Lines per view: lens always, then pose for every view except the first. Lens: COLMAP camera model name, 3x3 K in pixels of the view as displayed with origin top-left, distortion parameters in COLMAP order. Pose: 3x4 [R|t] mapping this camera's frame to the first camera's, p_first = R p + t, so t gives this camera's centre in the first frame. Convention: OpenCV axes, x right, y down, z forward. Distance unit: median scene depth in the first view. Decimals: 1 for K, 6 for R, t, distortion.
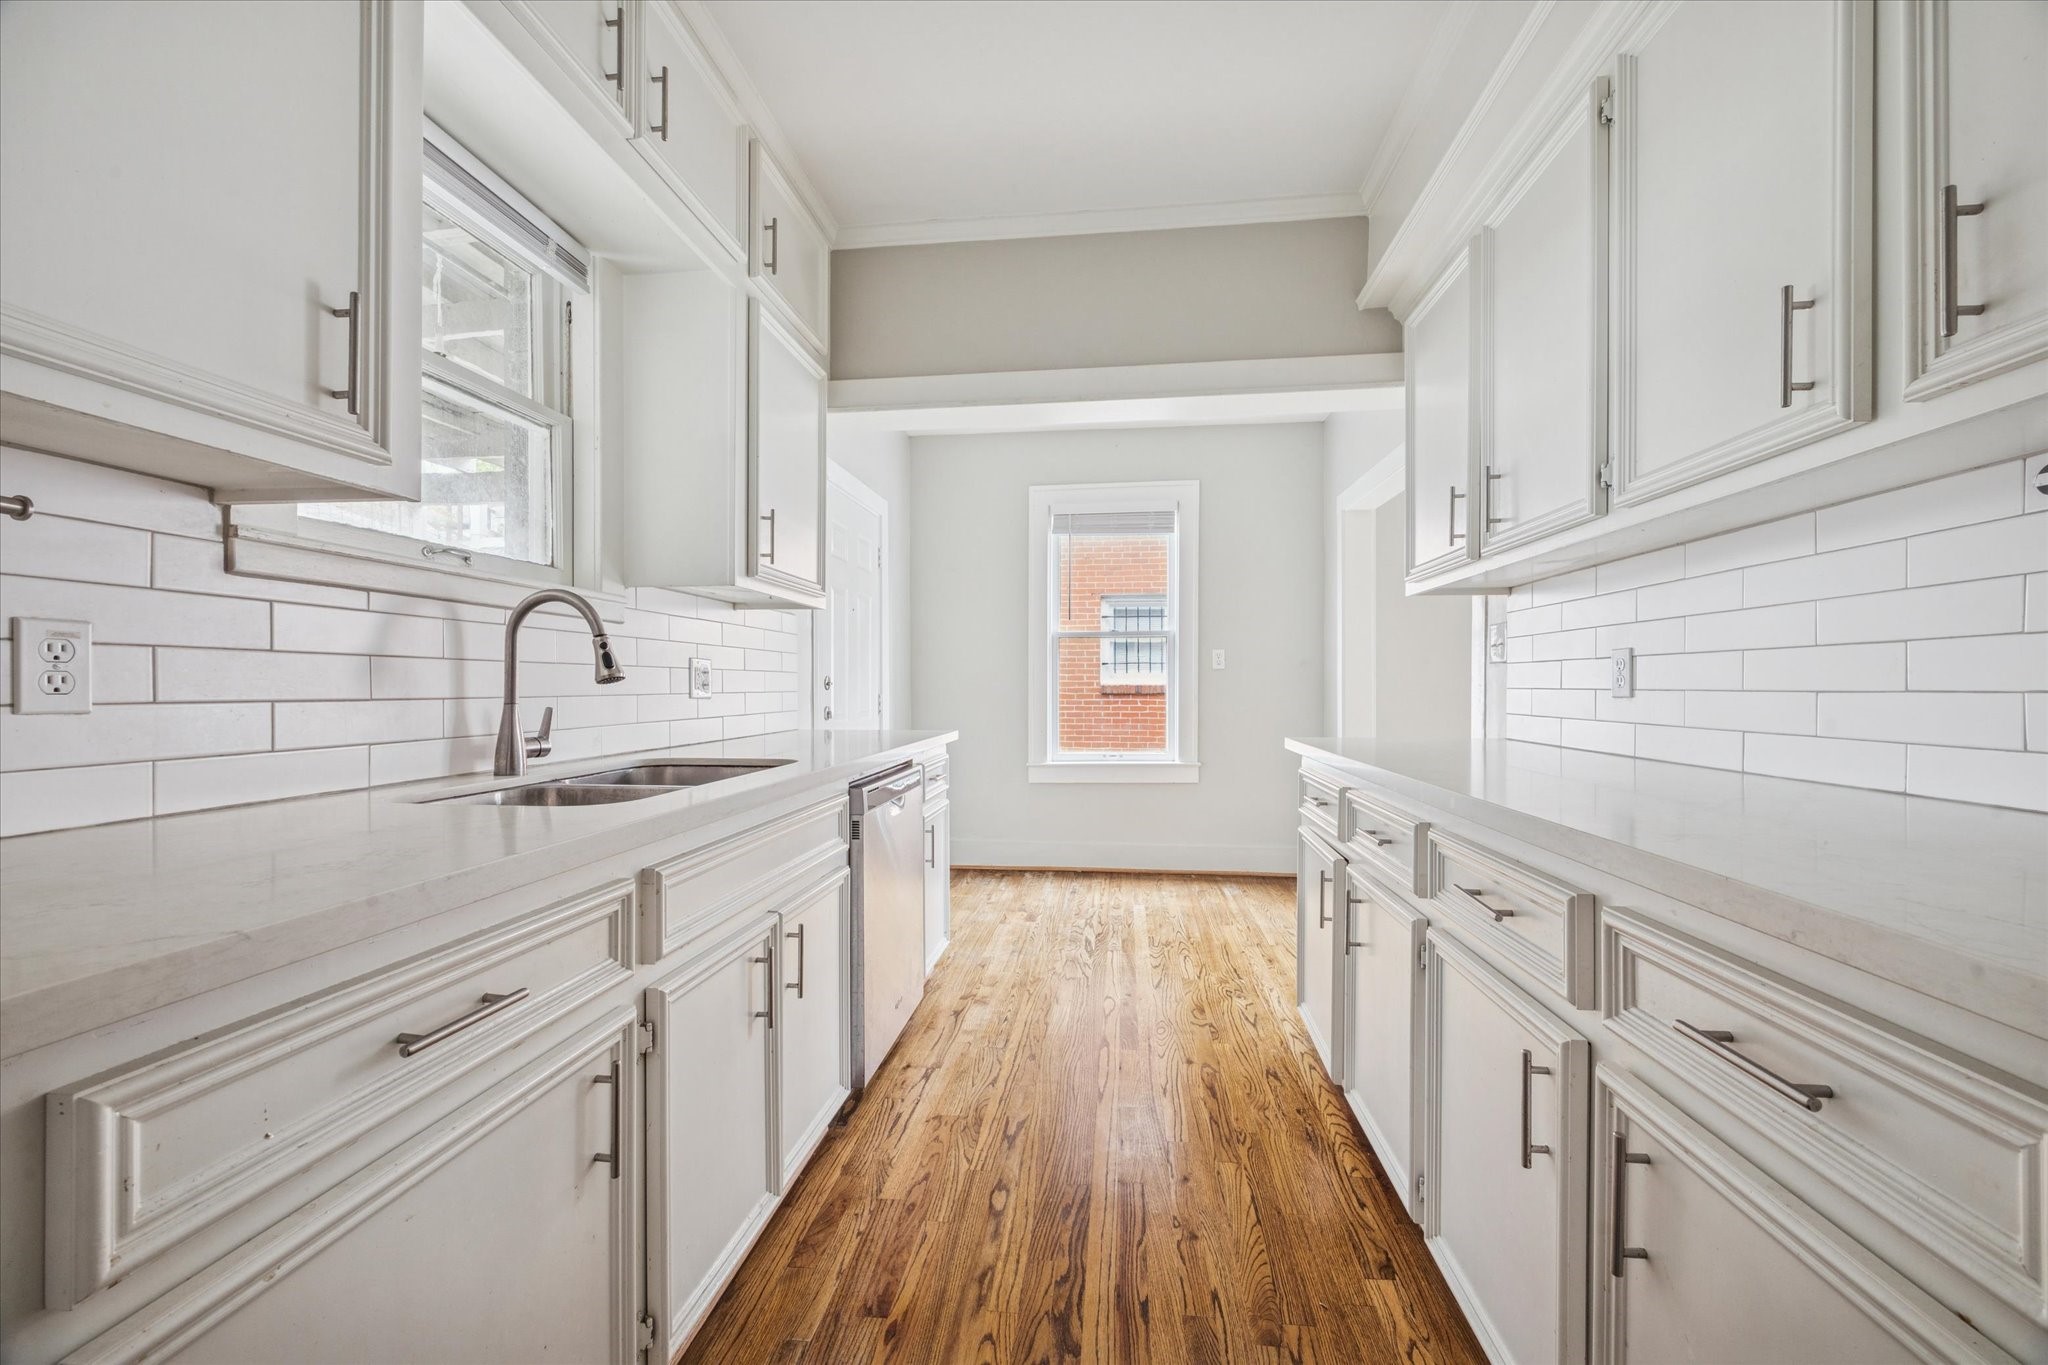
lens RADIAL K [[784.7, 0, 1037.9], [0, 784.7, 686.5], [0, 0, 1]] dist [-0.000849, -0.000009]
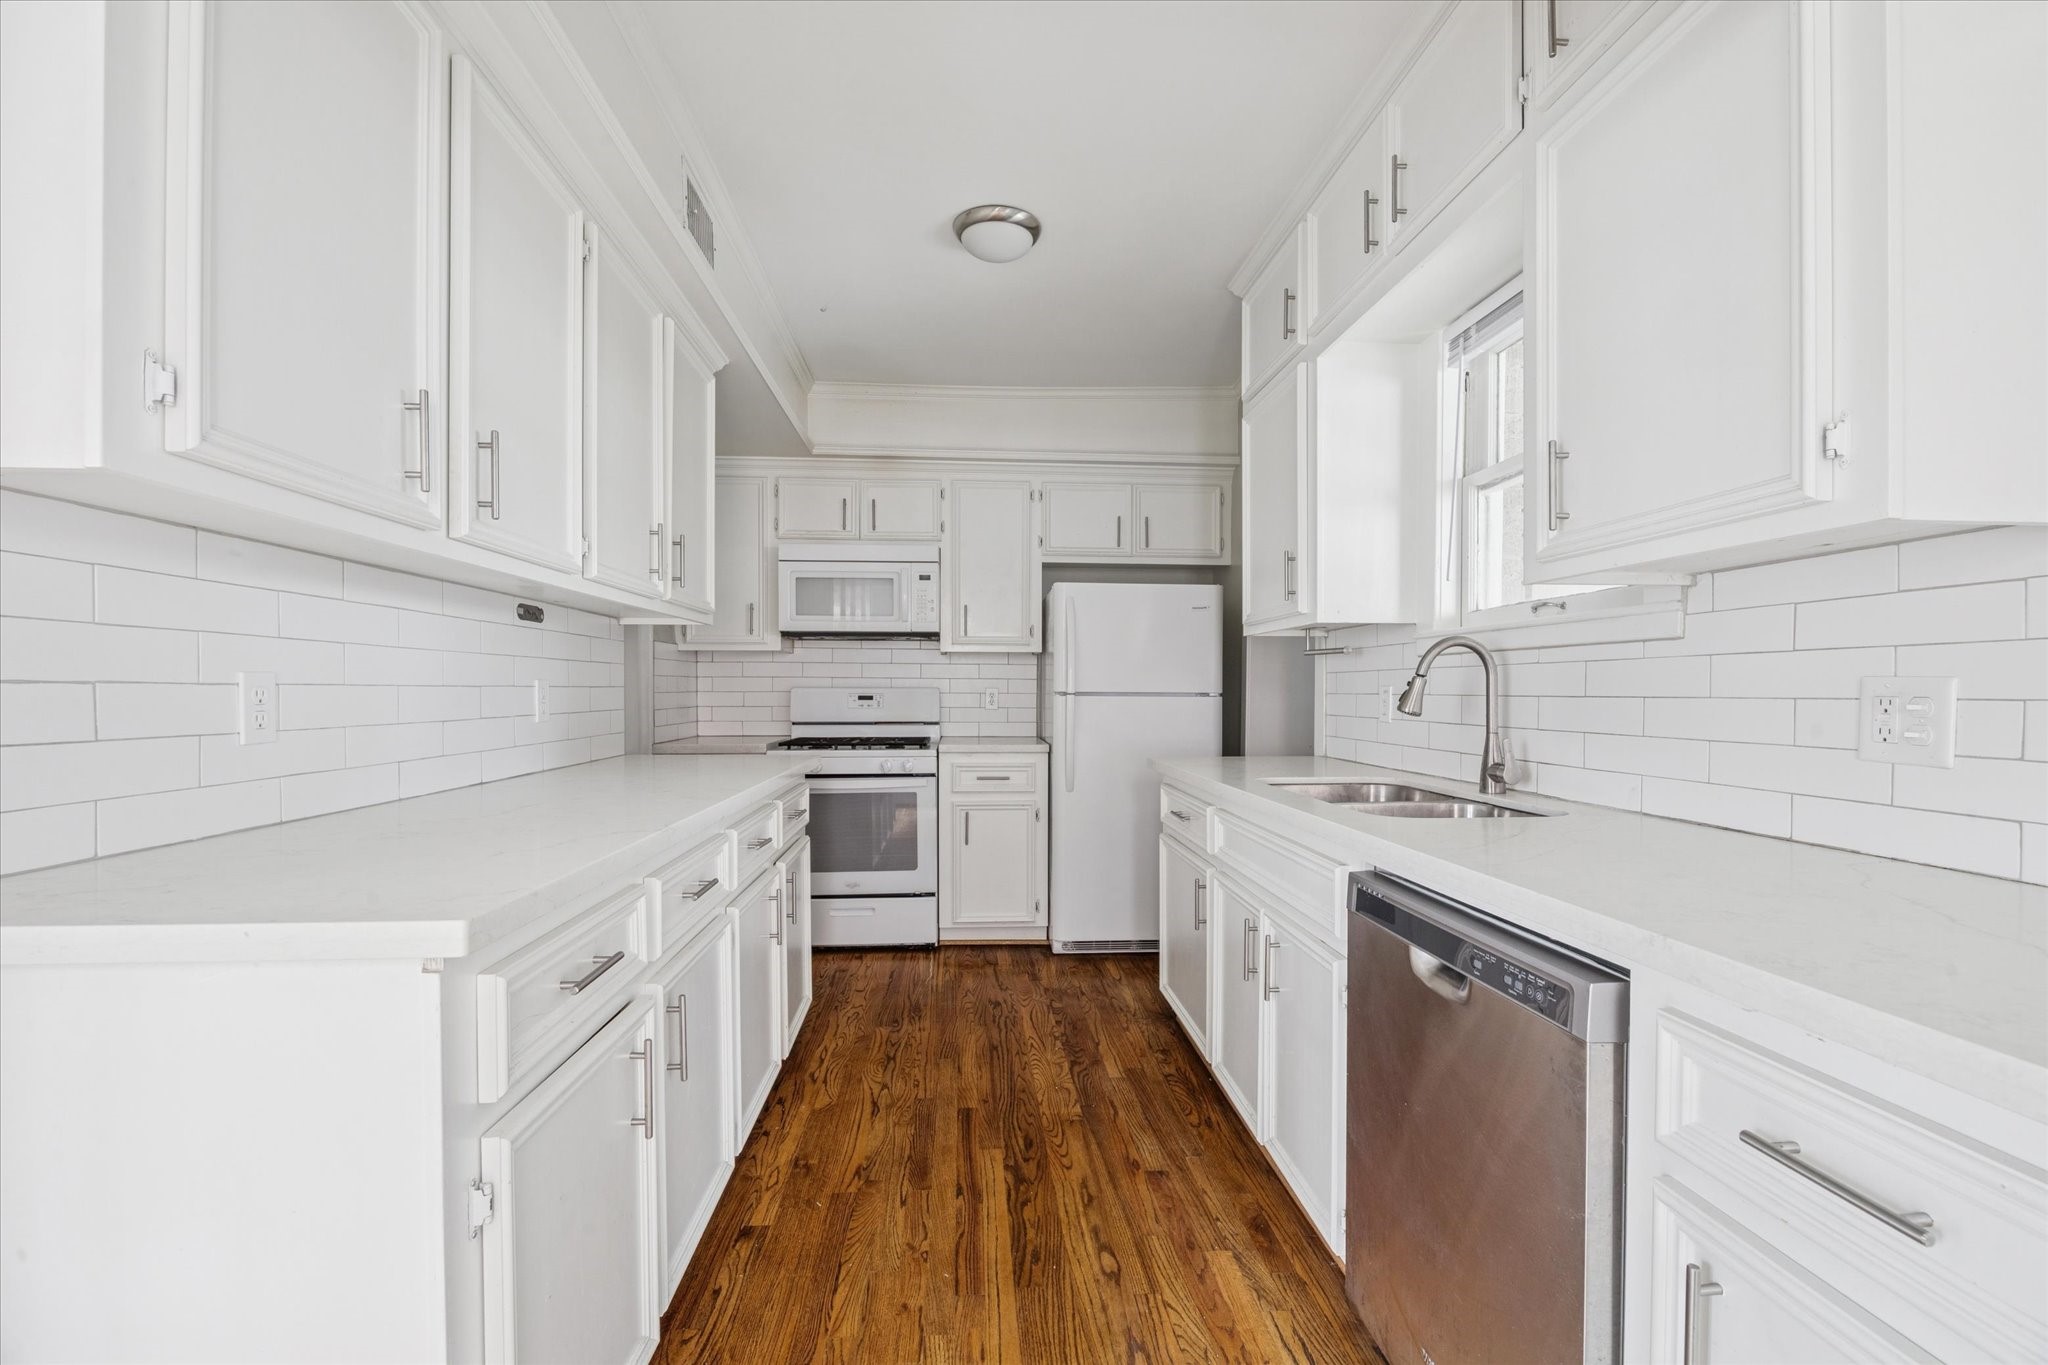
lens RADIAL K [[784.7, 0, 1030.5], [0, 784.7, 691.7], [0, 0, 1]] dist [-0.000849, -0.000009]
pose [[-0.980720, -0.002811, -0.195396, 0.256069], [-0.003490, 0.999989, 0.003132, -0.043186], [0.195385, 0.003753, -0.980719, 2.121726]]
